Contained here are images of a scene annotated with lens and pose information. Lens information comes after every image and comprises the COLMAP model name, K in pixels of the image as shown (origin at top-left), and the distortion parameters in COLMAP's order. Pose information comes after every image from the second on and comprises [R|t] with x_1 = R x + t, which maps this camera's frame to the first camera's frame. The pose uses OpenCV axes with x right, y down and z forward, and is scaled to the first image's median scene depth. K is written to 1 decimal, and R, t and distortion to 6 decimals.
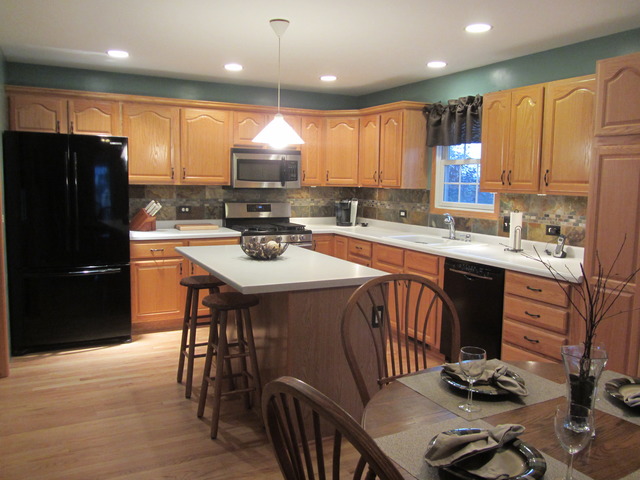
lens RADIAL K [[525.9, 0, 322.8], [0, 525.9, 235.1], [0, 0, 1]] dist [0.002542, -0.055669]
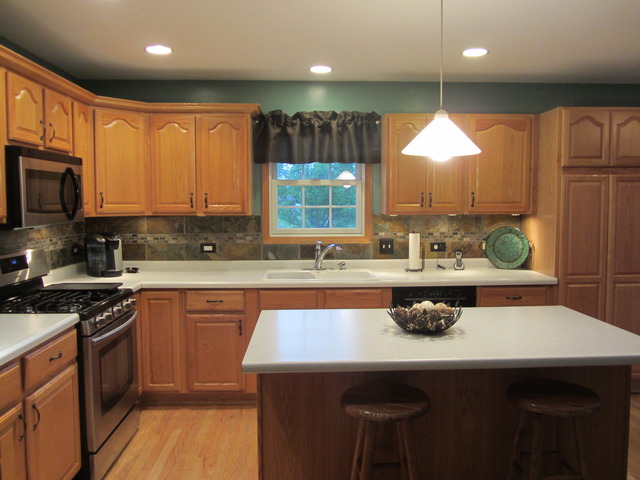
lens RADIAL K [[525.9, 0, 322.8], [0, 525.9, 235.1], [0, 0, 1]] dist [0.002542, -0.055669]
pose [[0.430692, -0.073318, 0.899516, -0.557440], [0.105571, 0.993945, 0.030467, -0.078669], [-0.896303, 0.081841, 0.435825, 0.623510]]
